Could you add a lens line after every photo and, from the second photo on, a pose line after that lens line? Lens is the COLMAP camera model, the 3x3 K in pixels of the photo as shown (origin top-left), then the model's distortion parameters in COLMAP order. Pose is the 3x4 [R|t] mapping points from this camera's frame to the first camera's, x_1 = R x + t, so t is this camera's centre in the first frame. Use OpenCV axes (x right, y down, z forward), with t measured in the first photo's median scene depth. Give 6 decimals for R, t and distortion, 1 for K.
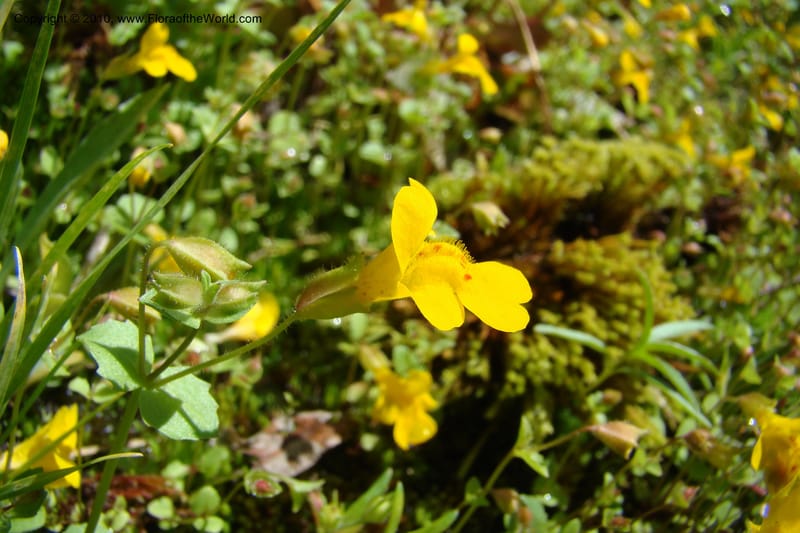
lens RADIAL K [[737.2, 0, 375.3], [0, 737.2, 279.5], [0, 0, 1]] dist [-0.220186, 0.111186]
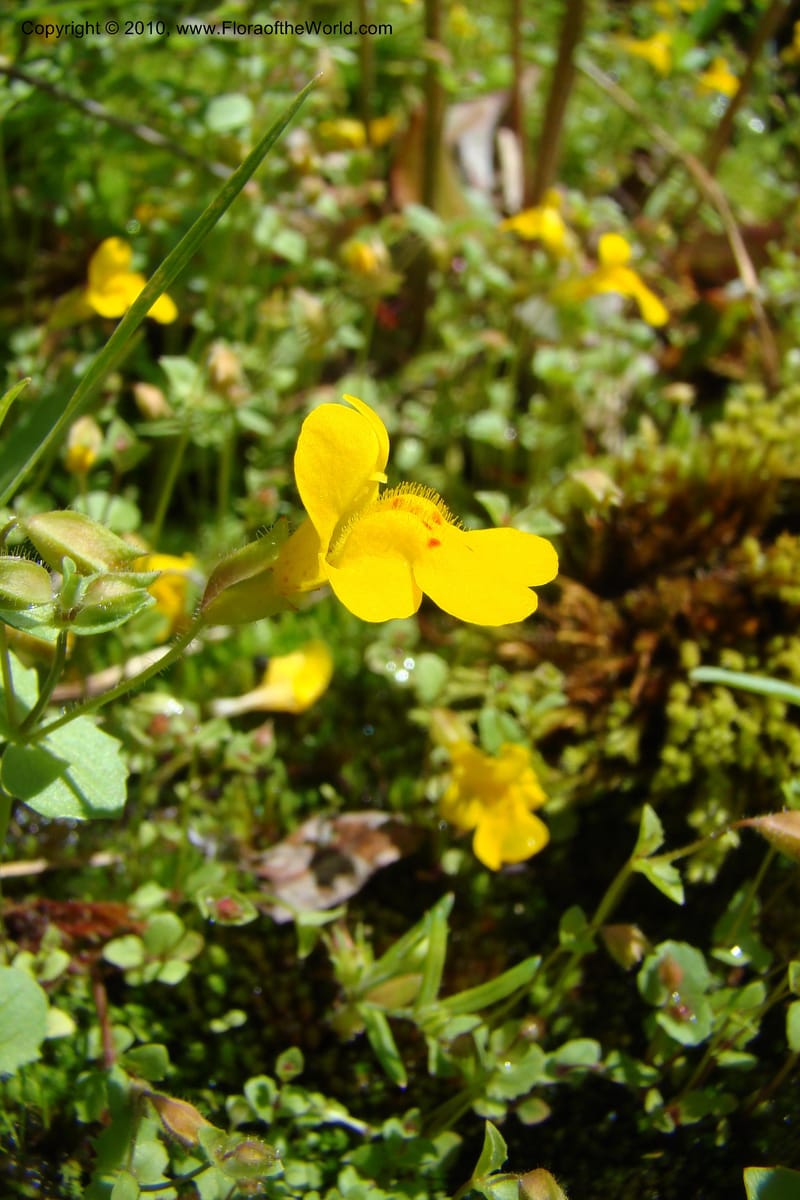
lens RADIAL K [[1105.8, 0, 397.8], [0, 1105.8, 614.4], [0, 0, 1]] dist [-0.220186, 0.111186]
pose [[0.982324, -0.029749, -0.184807, 0.137233], [0.021910, 0.998777, -0.044316, 0.050390], [0.185900, 0.039483, 0.981775, 0.040316]]
